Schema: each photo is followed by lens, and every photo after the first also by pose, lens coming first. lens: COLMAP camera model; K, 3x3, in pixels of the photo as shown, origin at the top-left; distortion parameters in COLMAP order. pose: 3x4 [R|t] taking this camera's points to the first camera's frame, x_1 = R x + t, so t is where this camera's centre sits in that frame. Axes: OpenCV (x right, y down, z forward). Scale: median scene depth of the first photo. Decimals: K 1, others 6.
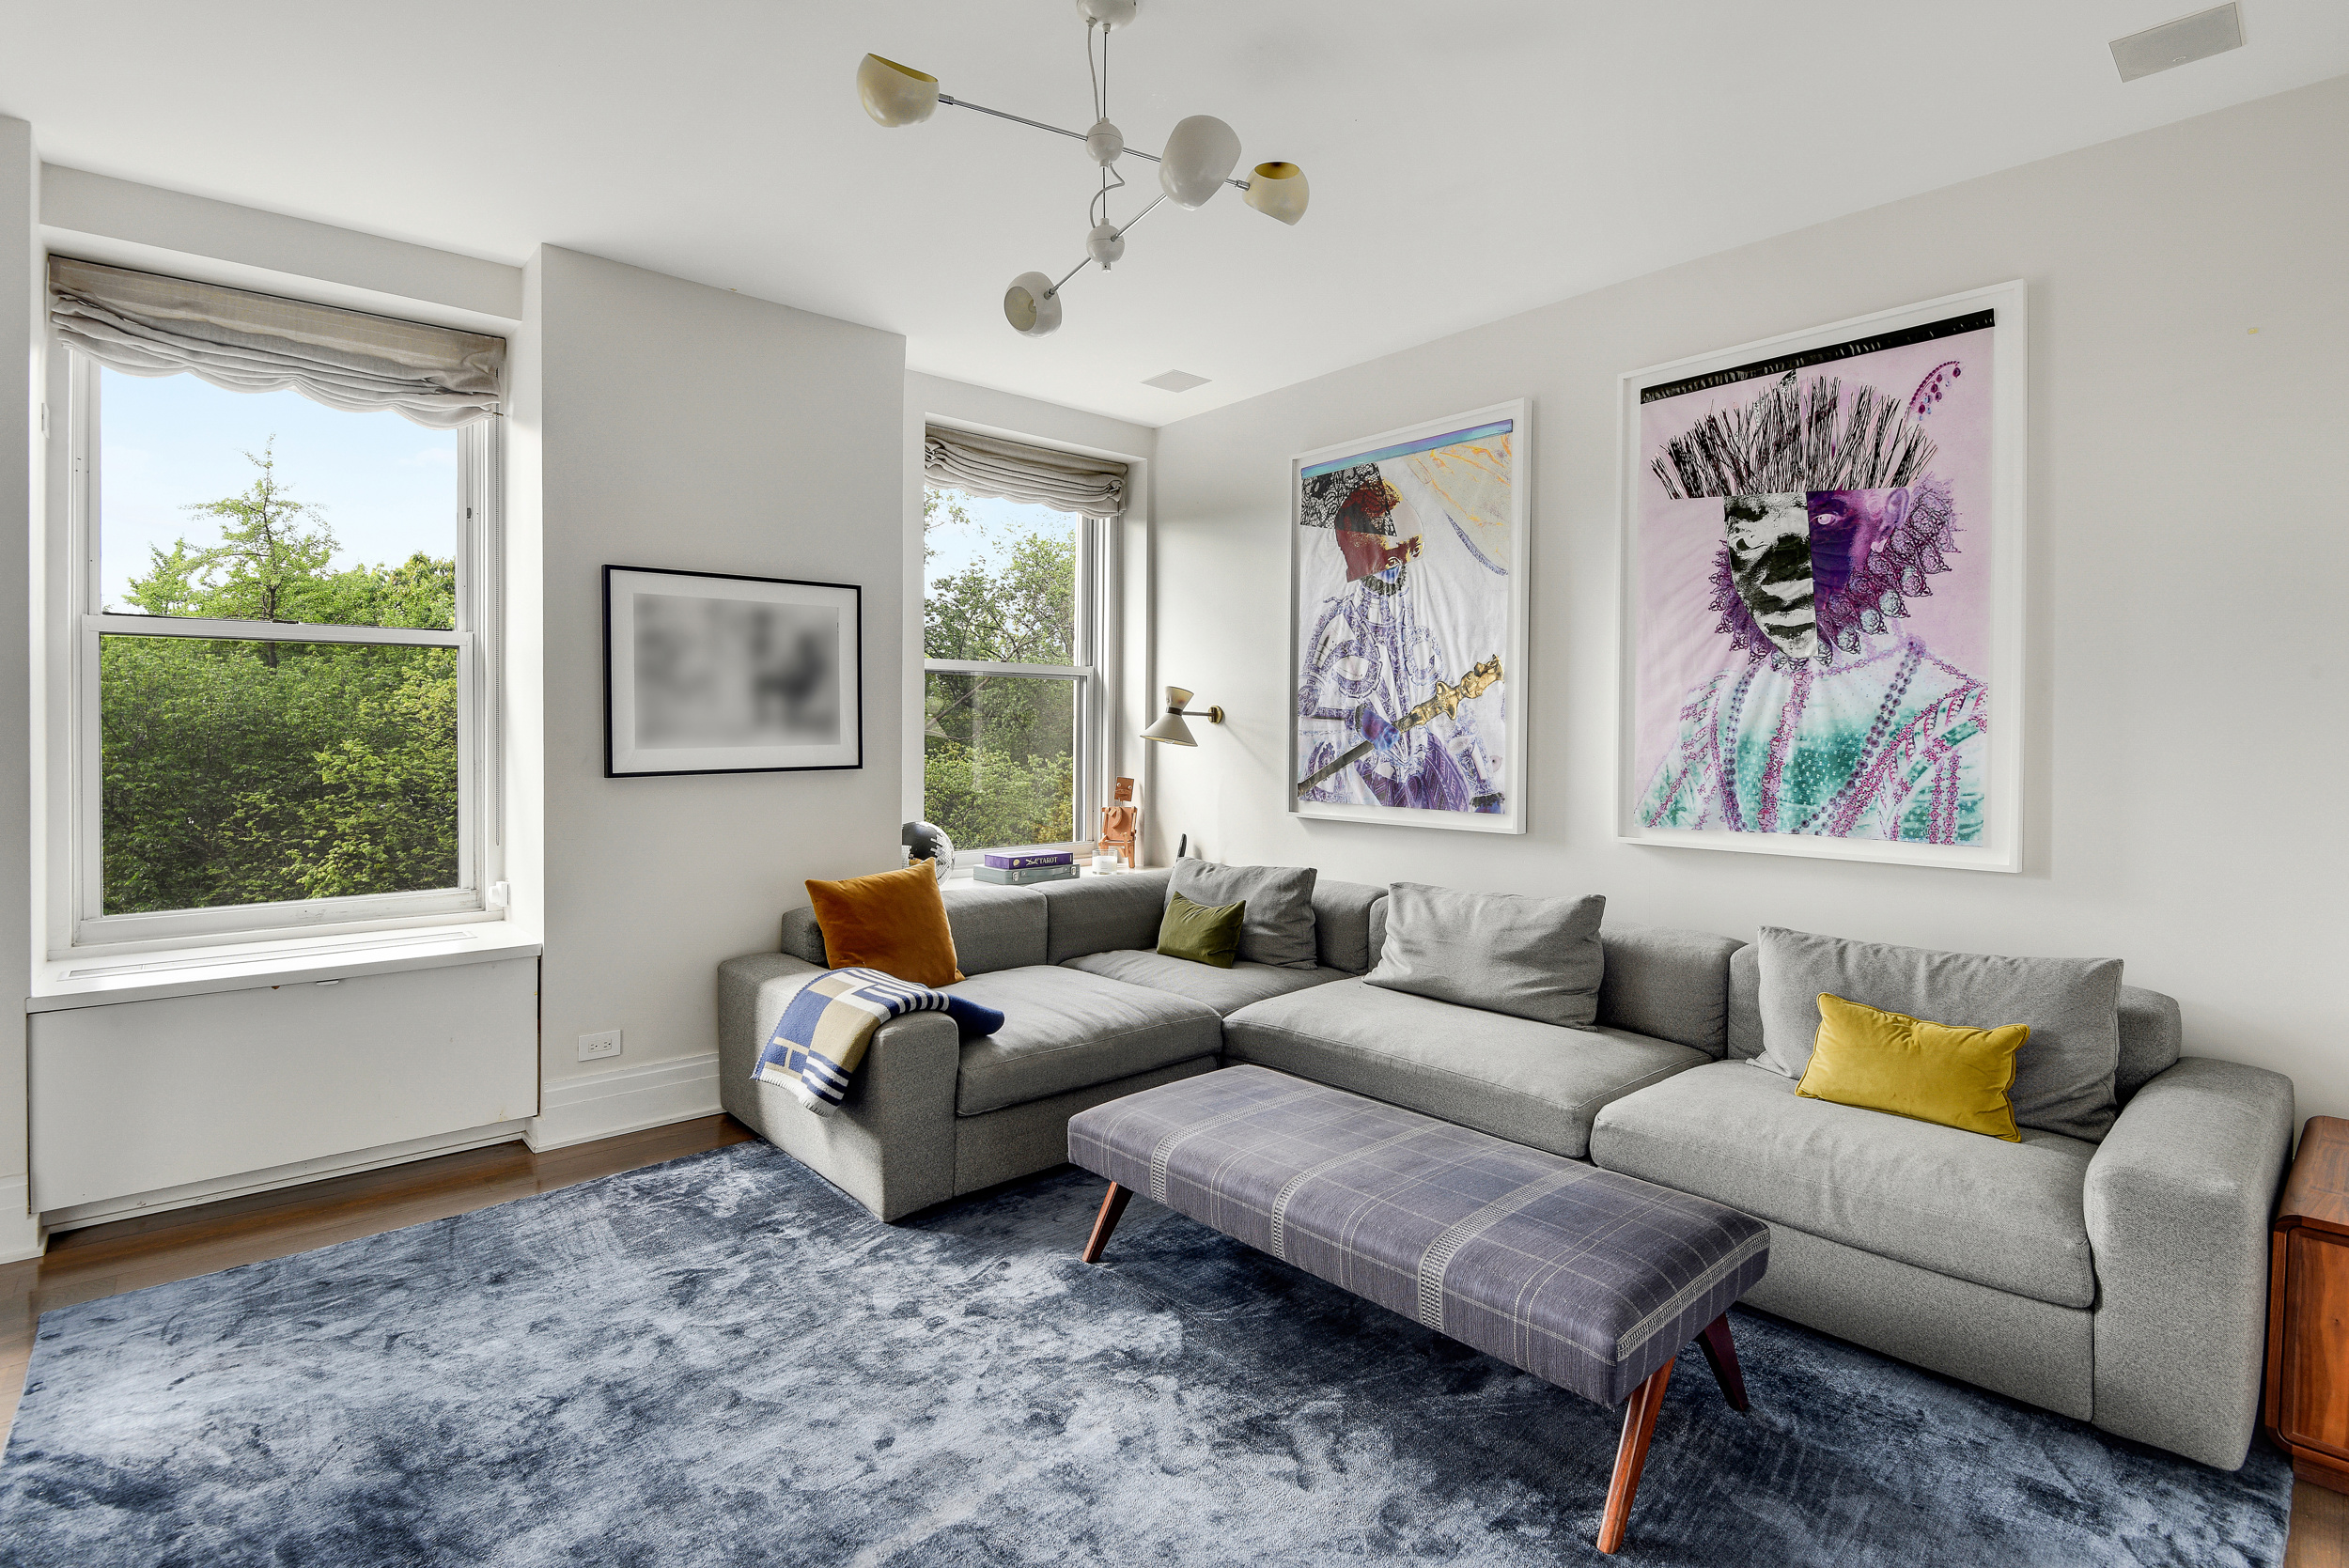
lens RADIAL K [[1131.2, 0, 1176.2], [0, 1131.2, 749.8], [0, 0, 1]] dist [-0.000557, -0.000244]
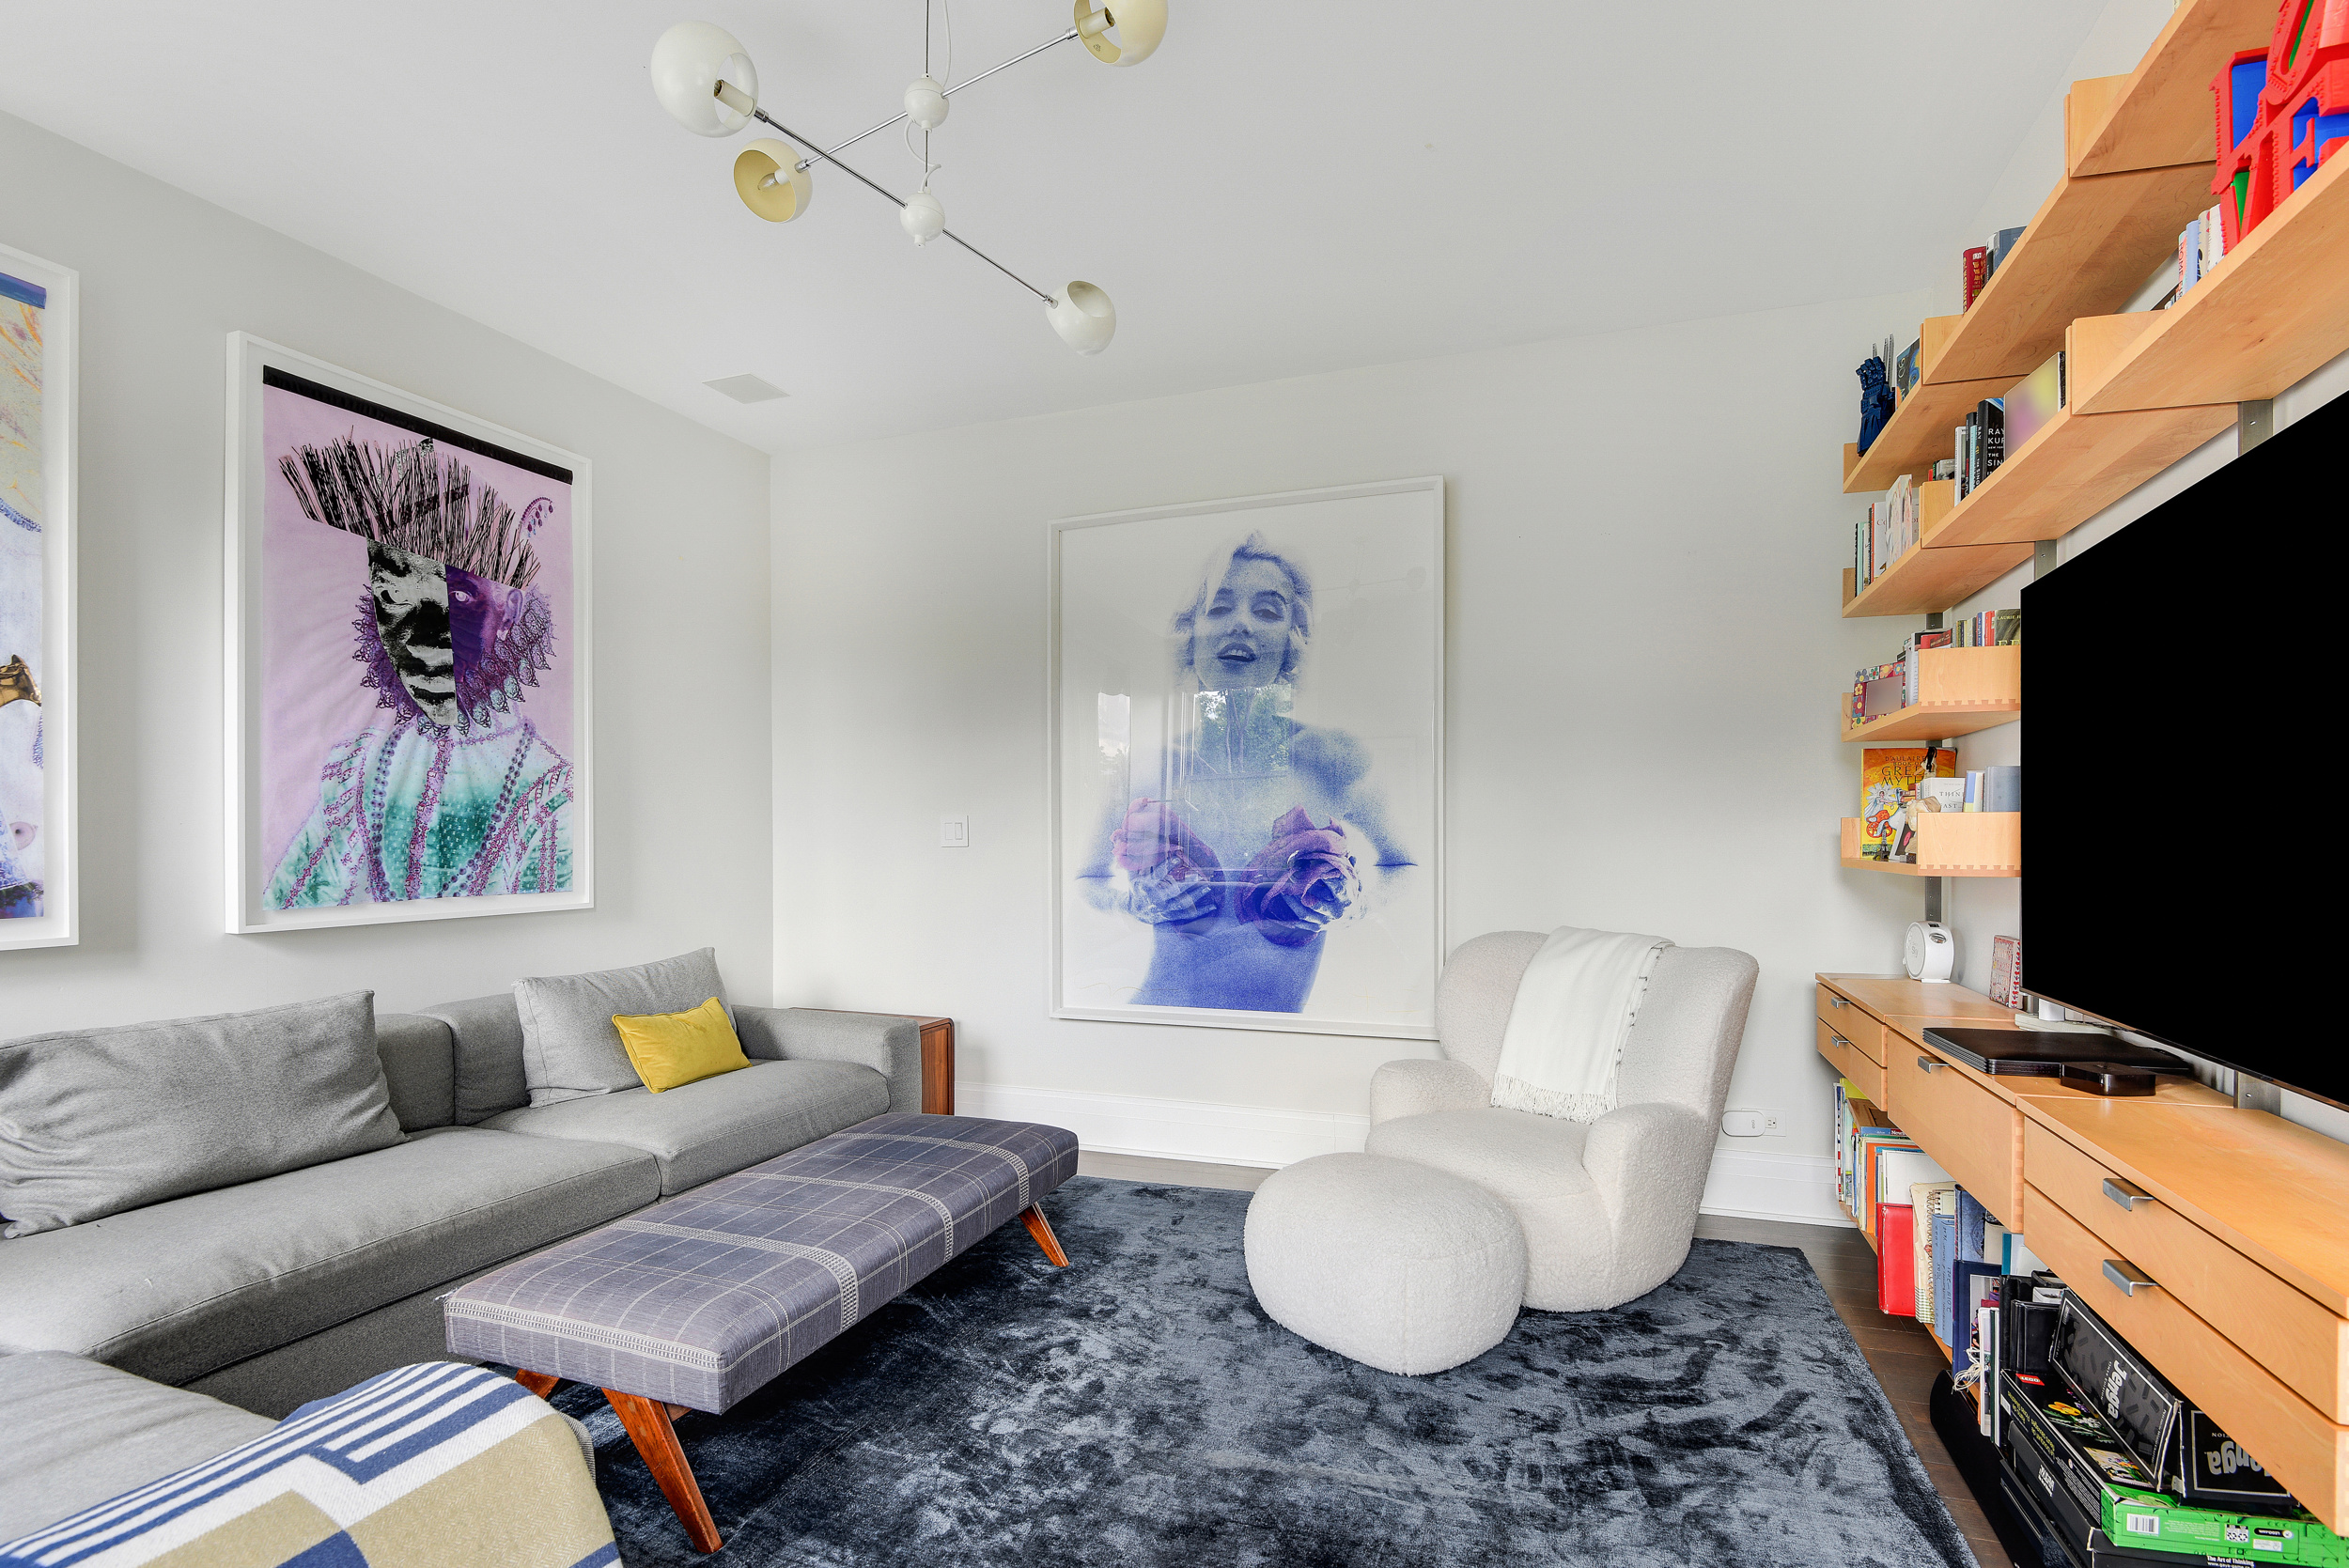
lens RADIAL K [[1270.8, 0, 1175.2], [0, 1270.8, 831.0], [0, 0, 1]] dist [0.001313, 0.000092]
pose [[-0.489303, -0.004947, 0.872100, -0.770914], [0.003892, 0.999962, 0.007856, 0.008194], [-0.872105, 0.007238, -0.489265, 0.979772]]
